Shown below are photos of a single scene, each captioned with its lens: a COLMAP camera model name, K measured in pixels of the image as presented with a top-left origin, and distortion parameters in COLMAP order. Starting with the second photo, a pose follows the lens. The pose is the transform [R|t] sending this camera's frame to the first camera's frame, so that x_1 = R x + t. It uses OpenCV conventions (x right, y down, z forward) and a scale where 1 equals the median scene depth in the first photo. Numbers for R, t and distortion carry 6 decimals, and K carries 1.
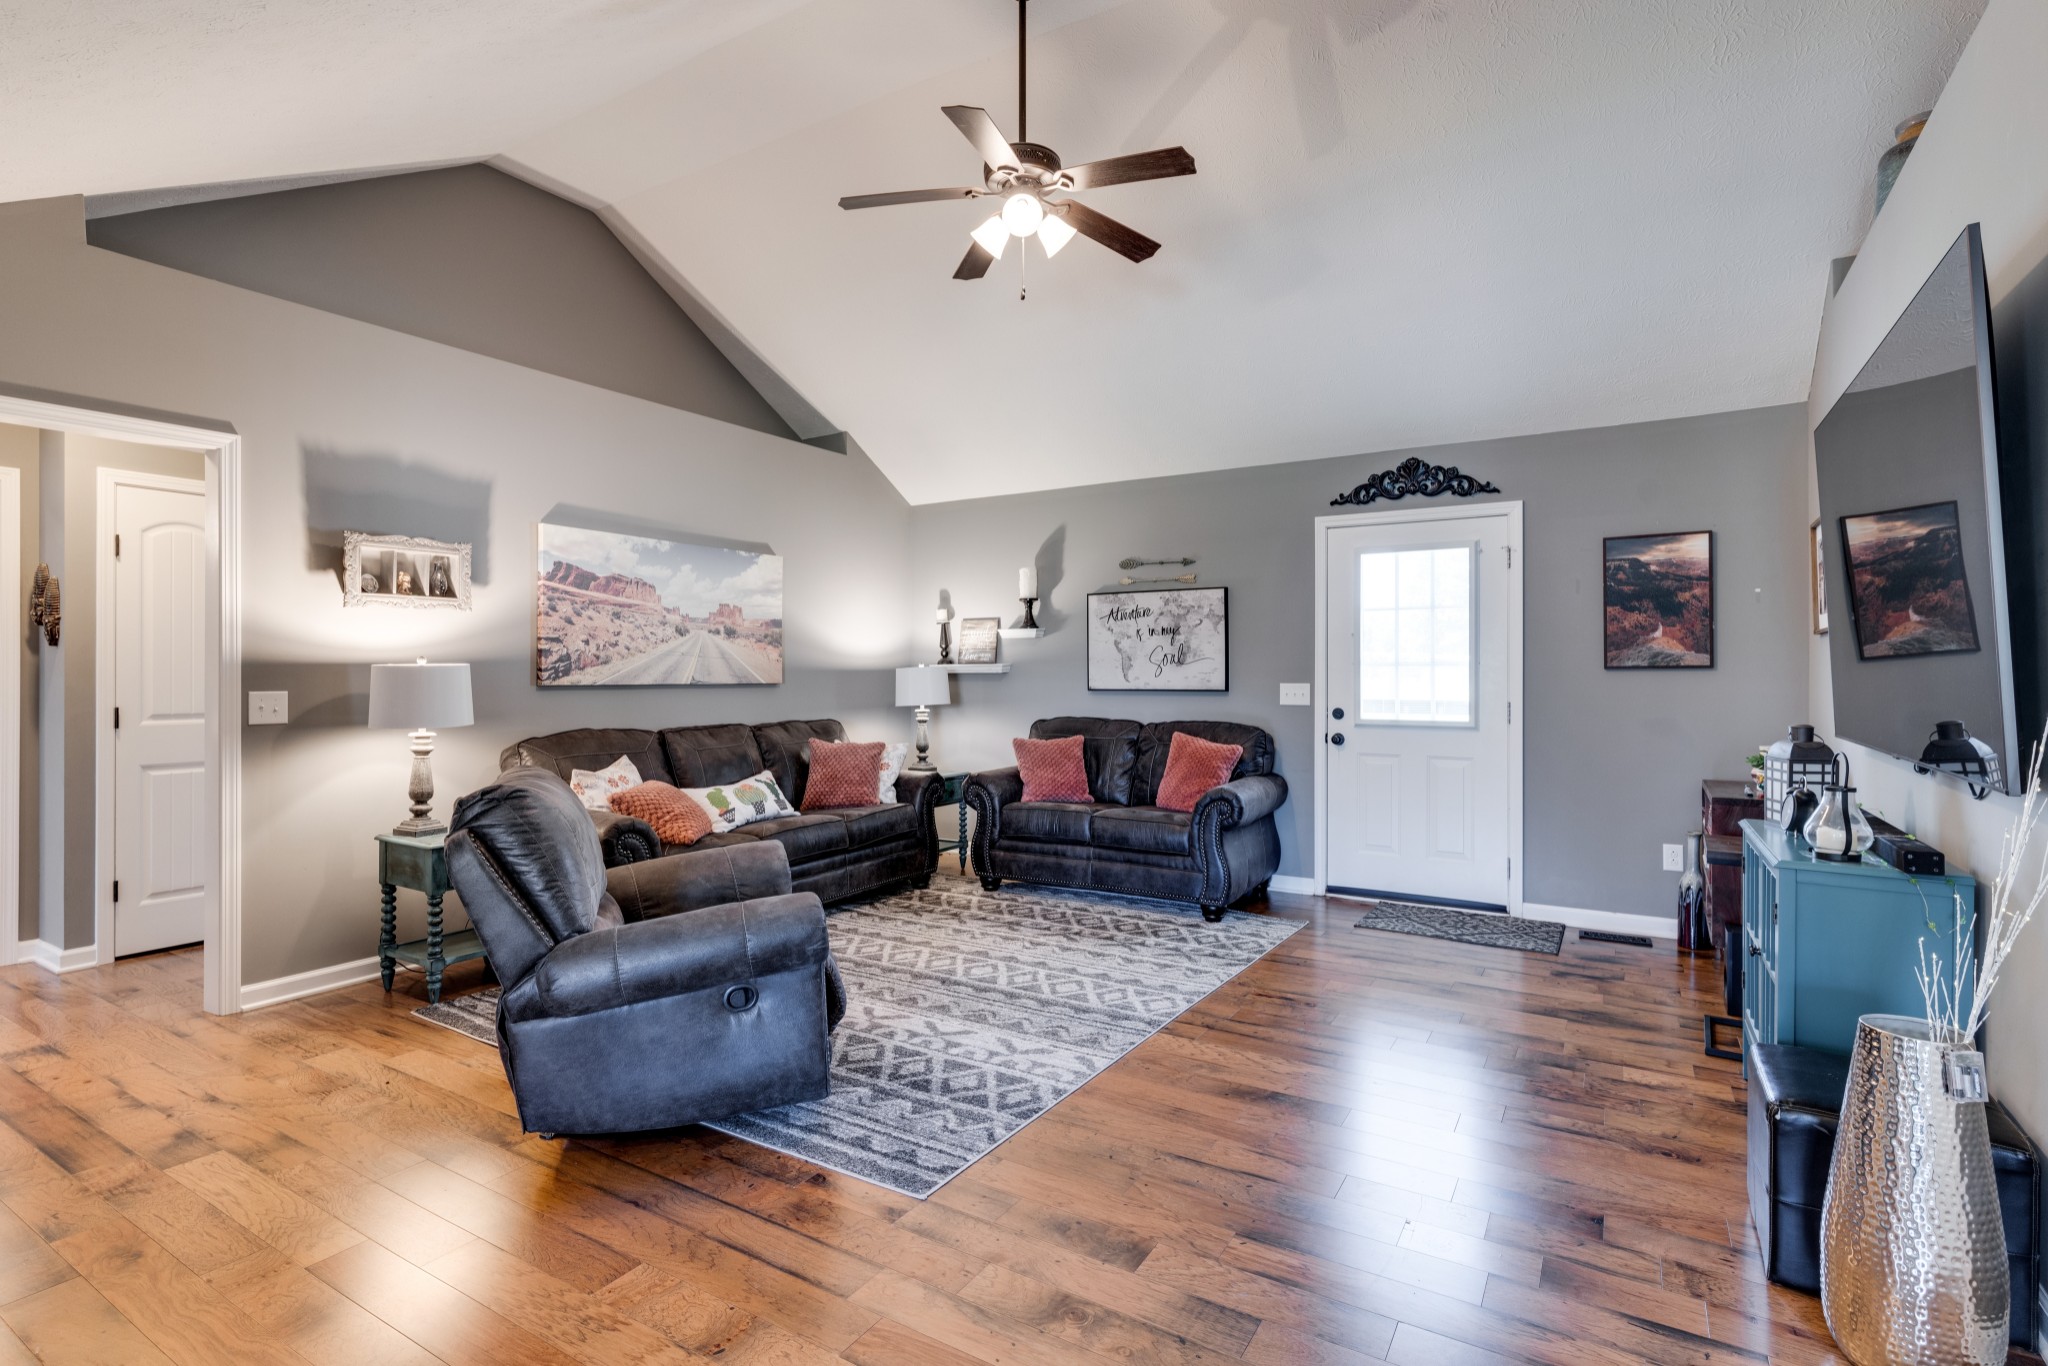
lens RADIAL K [[991.6, 0, 1026.4], [0, 991.6, 673.0], [0, 0, 1]] dist [0.000235, 0.000389]
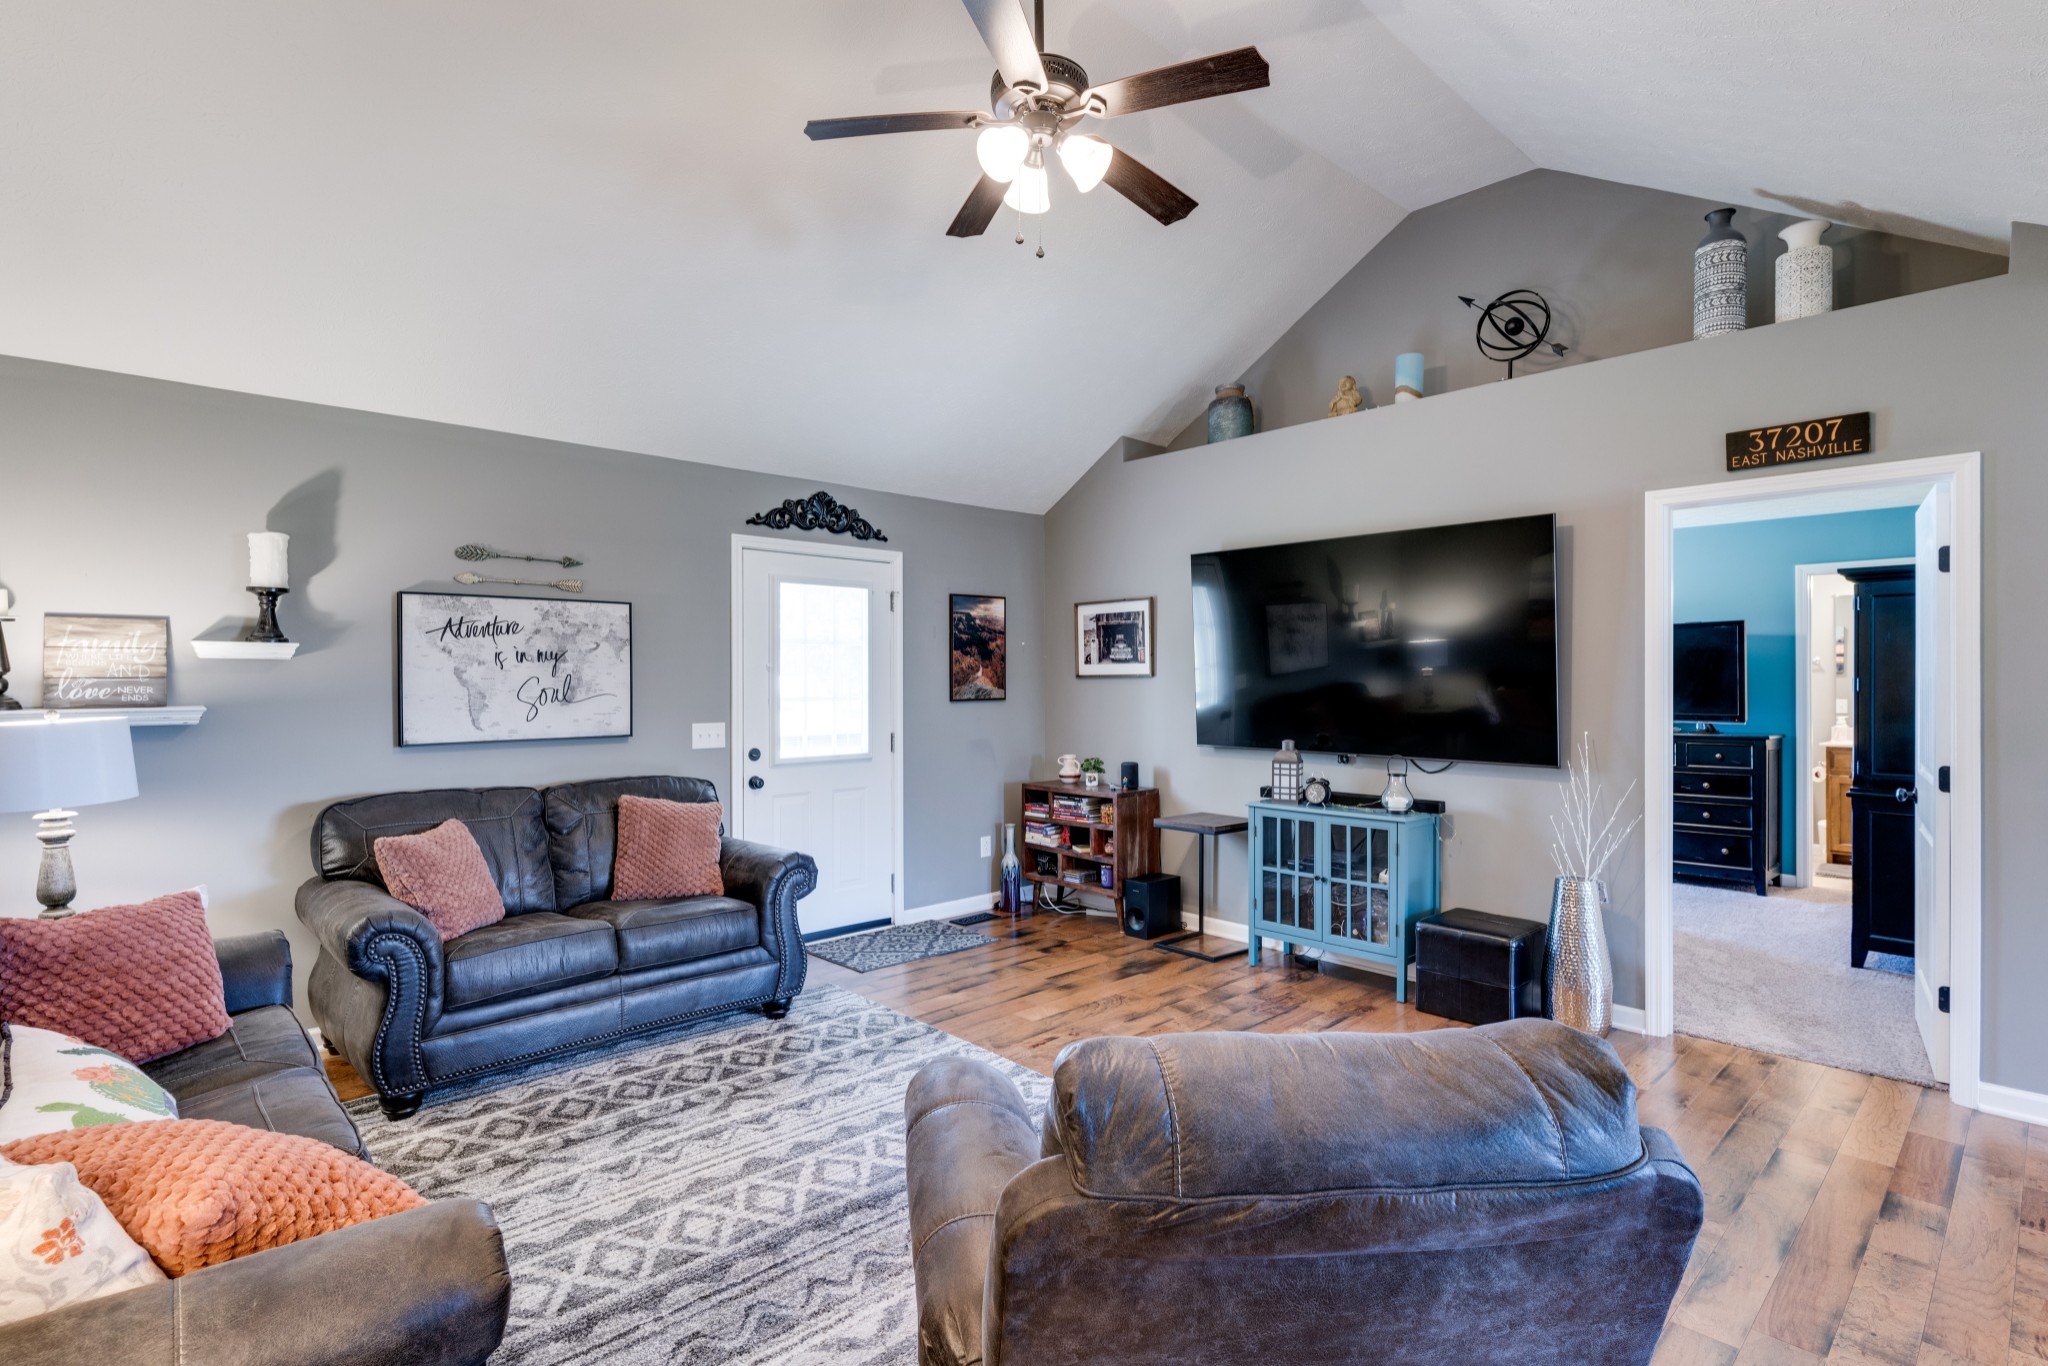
lens RADIAL K [[991.6, 0, 1026.4], [0, 991.6, 673.0], [0, 0, 1]] dist [0.000235, 0.000389]
pose [[0.255770, 0.005602, 0.966722, -0.540508], [0.002045, 0.999978, -0.006336, -0.029377], [-0.966736, 0.003598, 0.255752, 0.567646]]
